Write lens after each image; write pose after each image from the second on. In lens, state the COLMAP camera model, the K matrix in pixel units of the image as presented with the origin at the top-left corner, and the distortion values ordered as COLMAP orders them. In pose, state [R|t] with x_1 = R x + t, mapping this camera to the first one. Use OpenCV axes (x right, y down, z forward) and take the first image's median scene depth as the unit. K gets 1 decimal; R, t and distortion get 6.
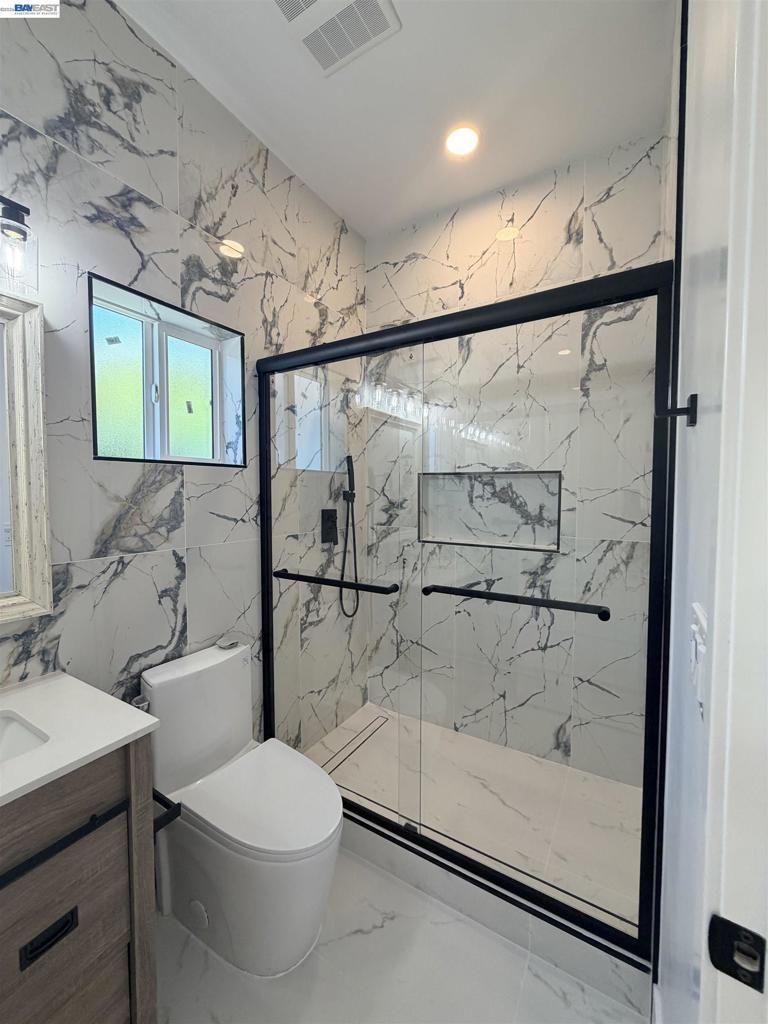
lens RADIAL K [[409.8, 0, 386.2], [0, 409.8, 510.2], [0, 0, 1]] dist [-0.000066, -0.000221]
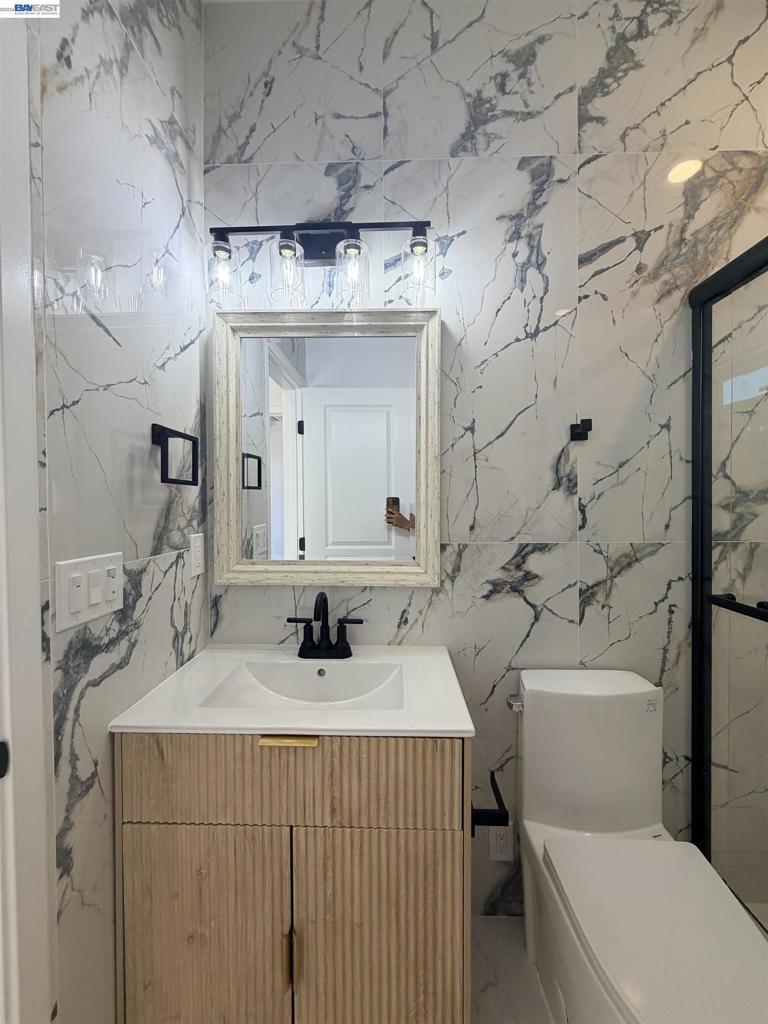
lens RADIAL K [[409.8, 0, 387.2], [0, 409.8, 509.1], [0, 0, 1]] dist [-0.000066, -0.000221]
pose [[0.495186, 0.002058, -0.868785, 0.040805], [-0.028687, 0.999491, -0.013984, 0.043155], [0.868313, 0.031848, 0.494992, 0.252718]]
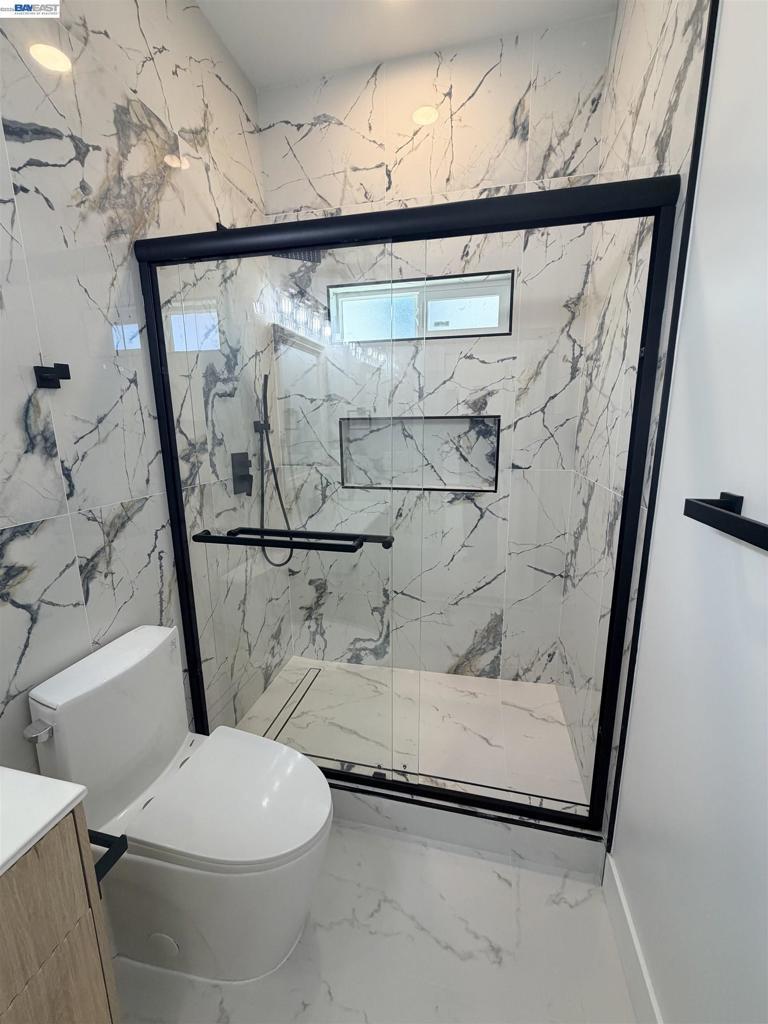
lens RADIAL K [[409.8, 0, 383.9], [0, 409.8, 507.6], [0, 0, 1]] dist [-0.000066, -0.000221]
pose [[0.951169, -0.078464, 0.298530, -0.192171], [0.029874, 0.986012, 0.163973, -0.022956], [-0.307220, -0.147048, 0.940209, 0.177814]]
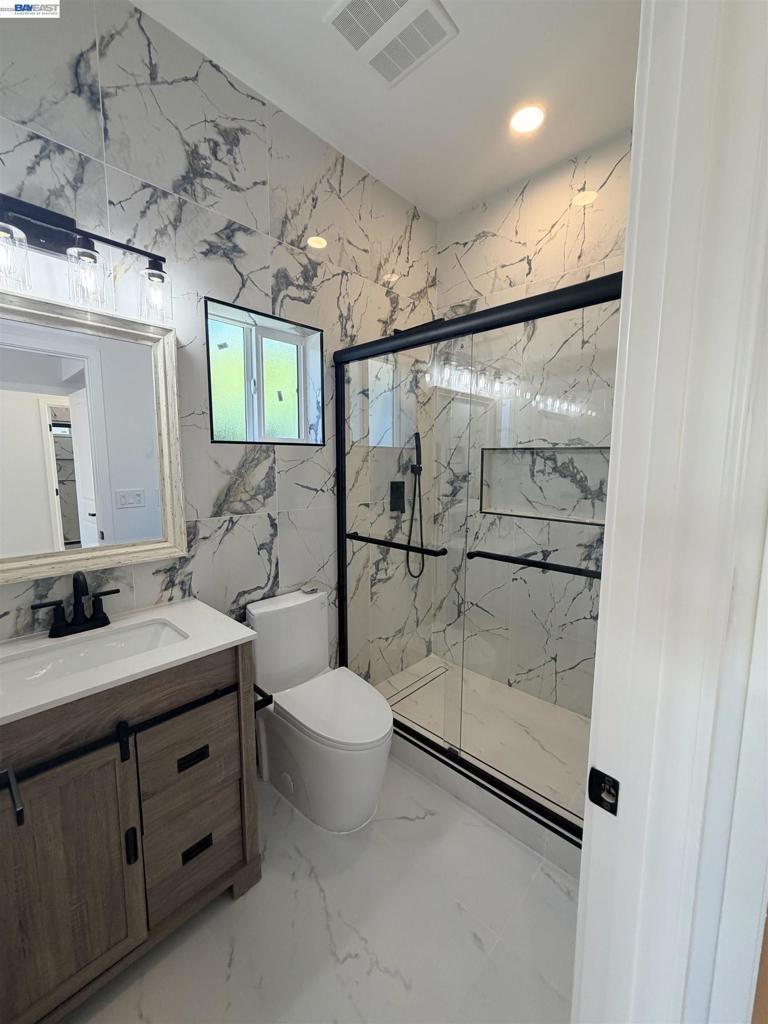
lens RADIAL K [[409.8, 0, 387.4], [0, 409.8, 511.7], [0, 0, 1]] dist [-0.000066, -0.000221]
pose [[0.977558, 0.030264, -0.208480, 0.106449], [-0.013688, 0.996661, 0.080500, -0.014318], [0.210220, -0.075840, 0.974708, -0.159644]]
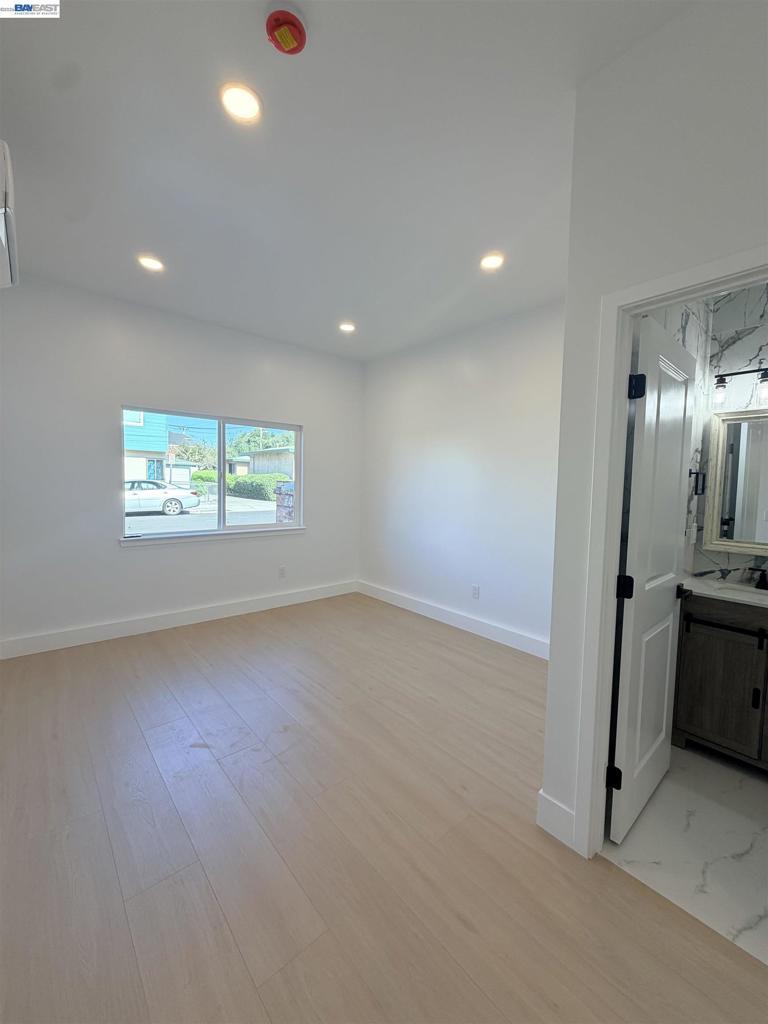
lens RADIAL K [[409.8, 0, 384.7], [0, 409.8, 510.3], [0, 0, 1]] dist [-0.000066, -0.000221]
pose [[-0.305030, 0.050382, -0.951009, 1.217544], [-0.067501, 0.994944, 0.074360, 0.009930], [0.949947, 0.086876, -0.300087, -0.416006]]
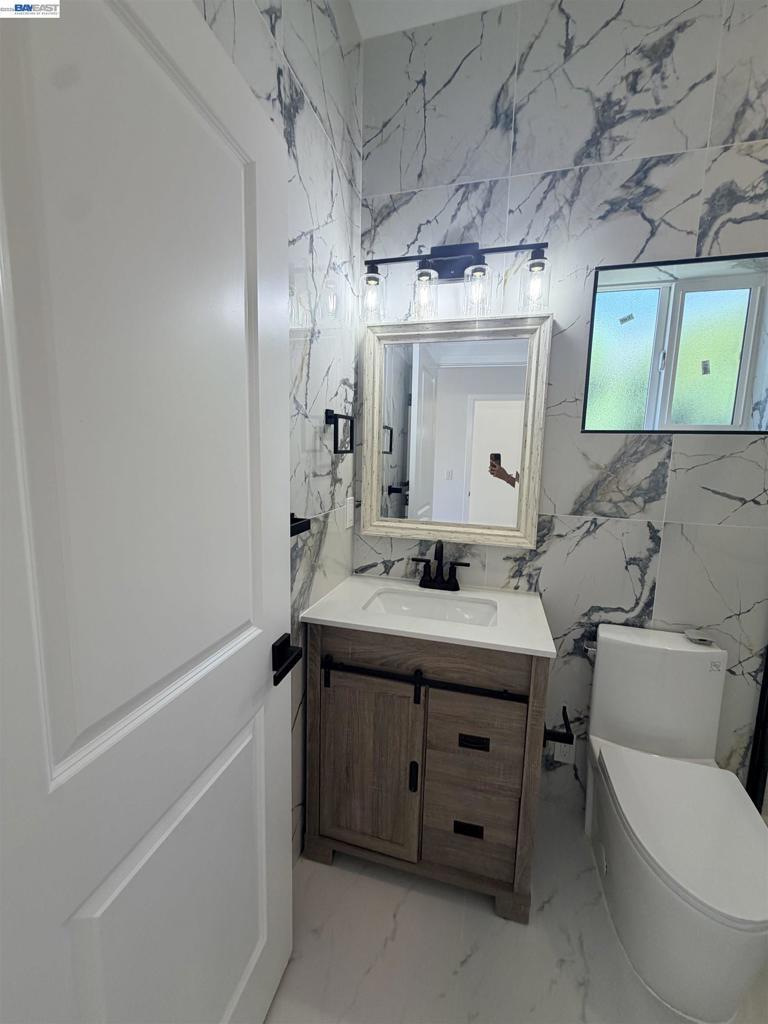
lens RADIAL K [[409.8, 0, 384.9], [0, 409.8, 510.9], [0, 0, 1]] dist [-0.000066, -0.000221]
pose [[0.269312, 0.142317, -0.952479, 0.256011], [-0.069836, 0.989303, 0.128073, -0.010312], [0.960518, 0.032025, 0.276370, 0.114068]]
